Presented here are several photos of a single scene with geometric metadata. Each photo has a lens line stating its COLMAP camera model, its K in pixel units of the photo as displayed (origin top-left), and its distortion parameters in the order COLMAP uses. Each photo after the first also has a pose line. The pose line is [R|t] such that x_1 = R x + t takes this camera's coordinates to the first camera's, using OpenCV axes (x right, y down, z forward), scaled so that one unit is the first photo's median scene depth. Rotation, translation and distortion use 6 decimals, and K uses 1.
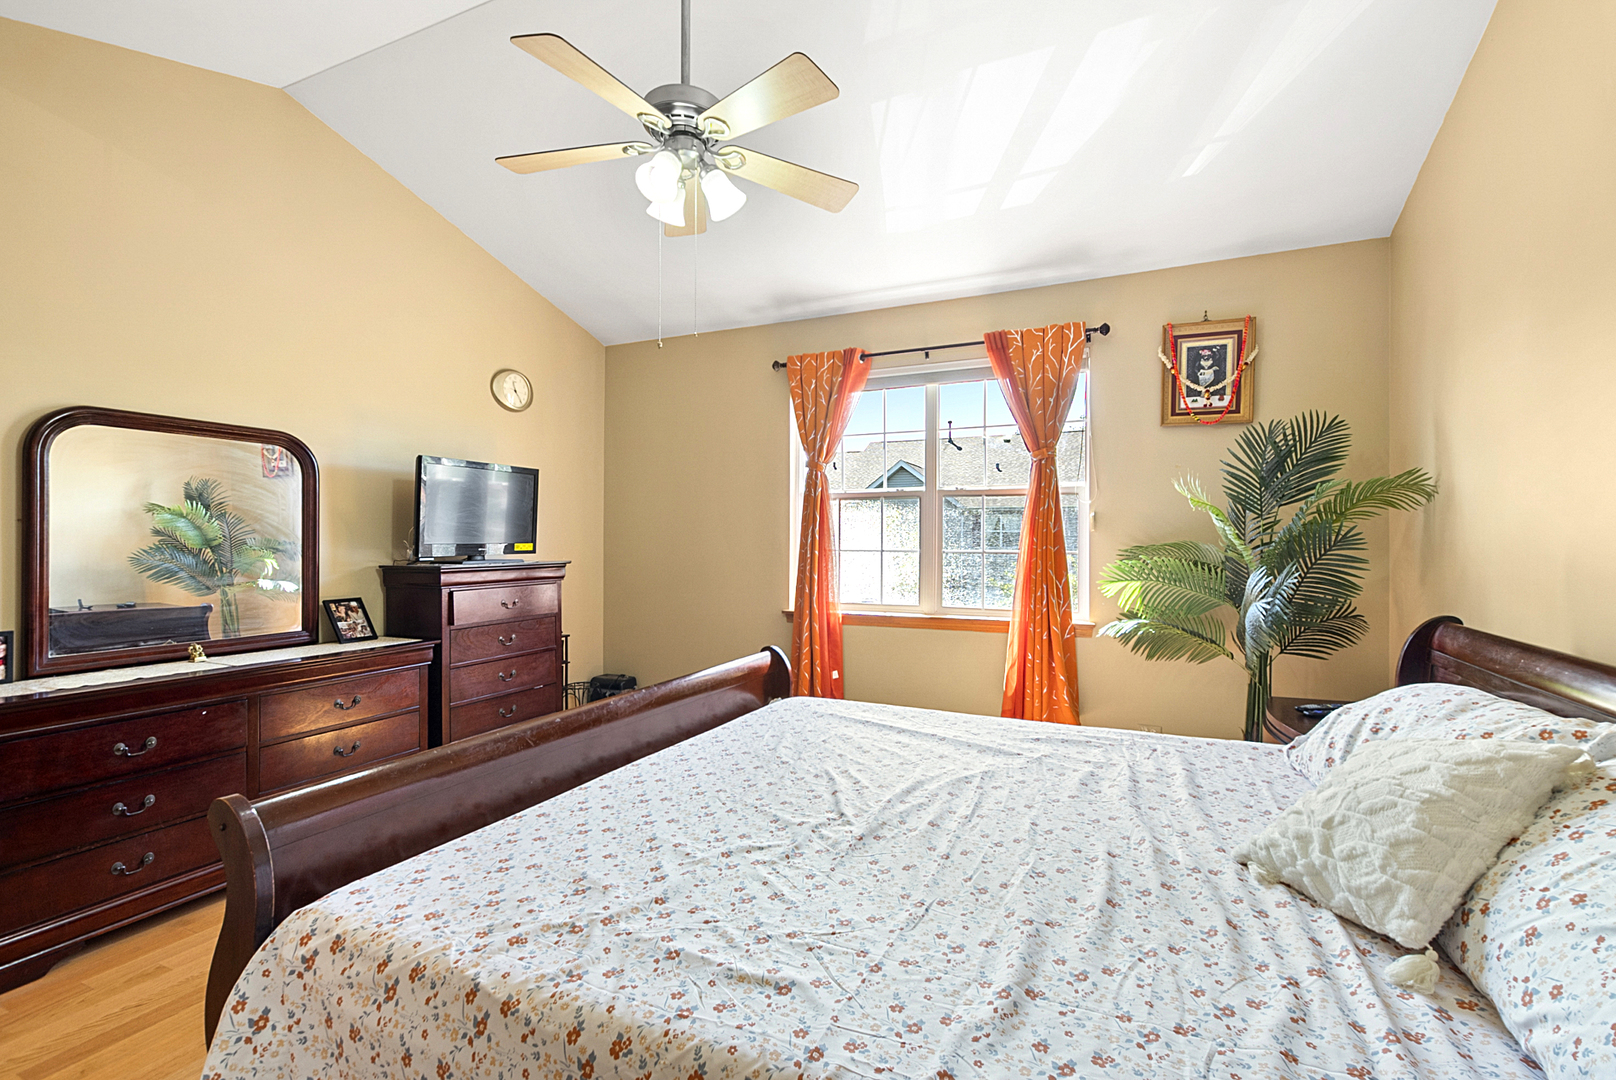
lens RADIAL K [[715.1, 0, 815.0], [0, 715.1, 543.1], [0, 0, 1]] dist [0.007813, 0.000275]
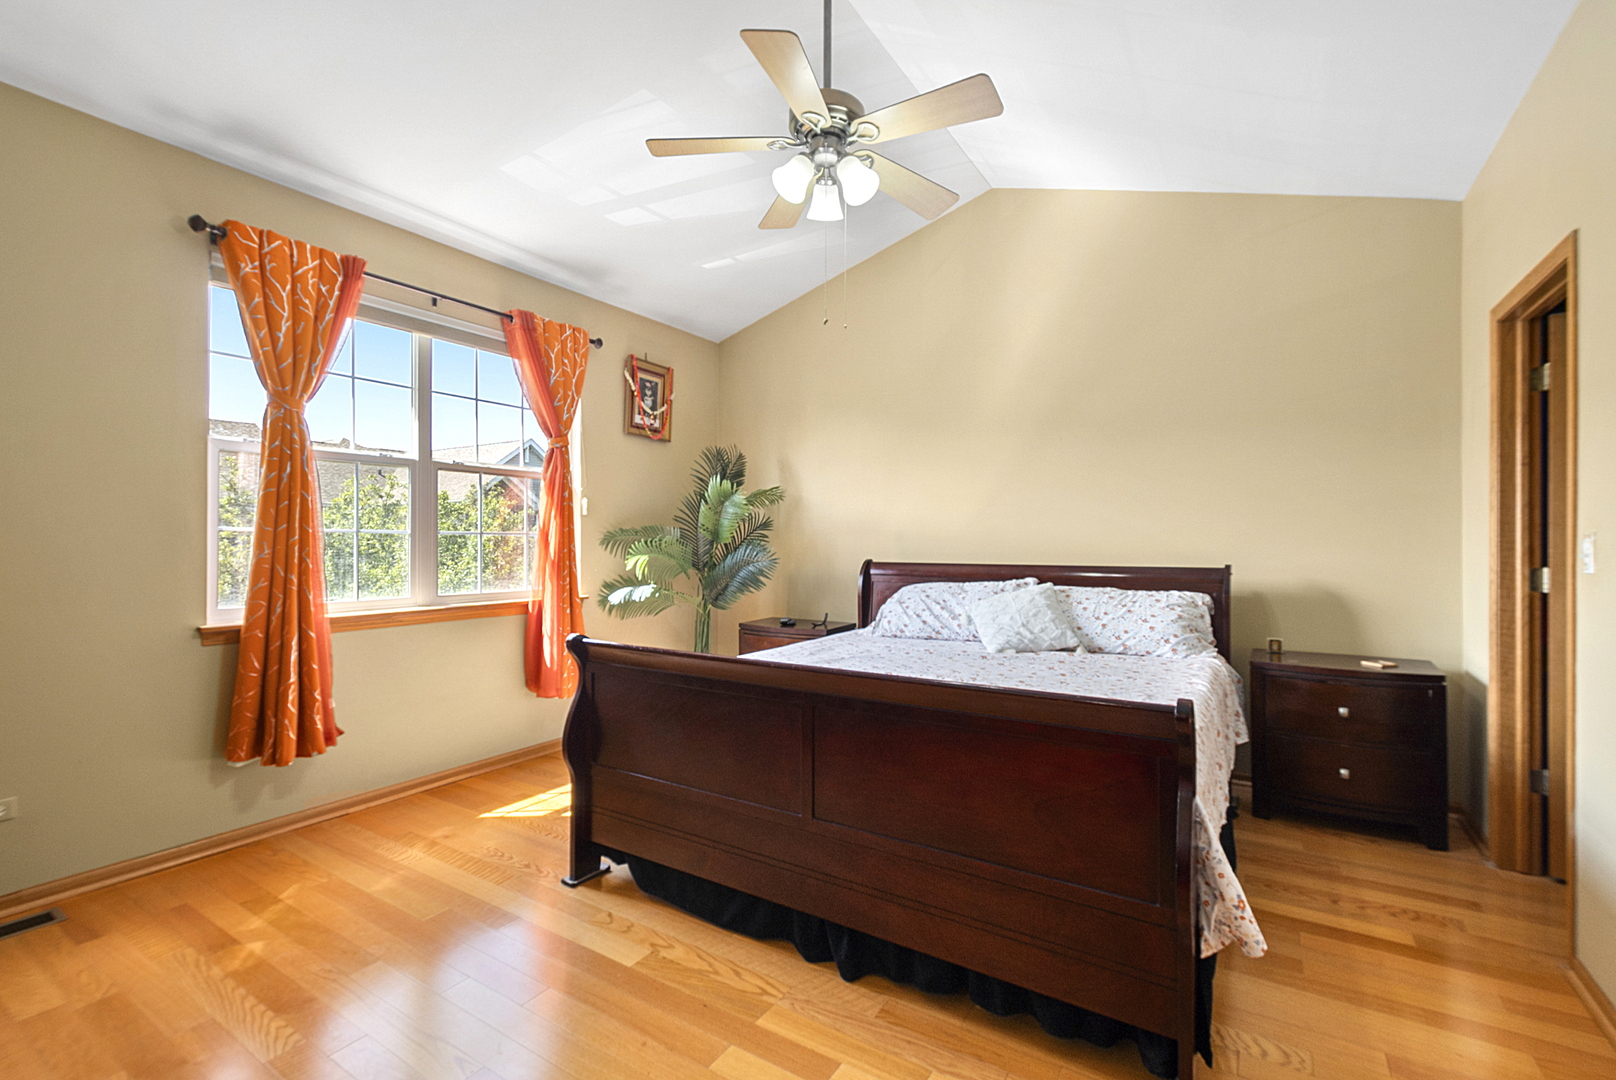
lens RADIAL K [[715.1, 0, 810.6], [0, 715.1, 539.5], [0, 0, 1]] dist [0.007813, 0.000275]
pose [[0.130837, -0.004579, 0.991393, -0.707330], [-0.004295, 0.999977, 0.005186, 0.016920], [-0.991395, -0.004936, 0.130815, 0.486321]]
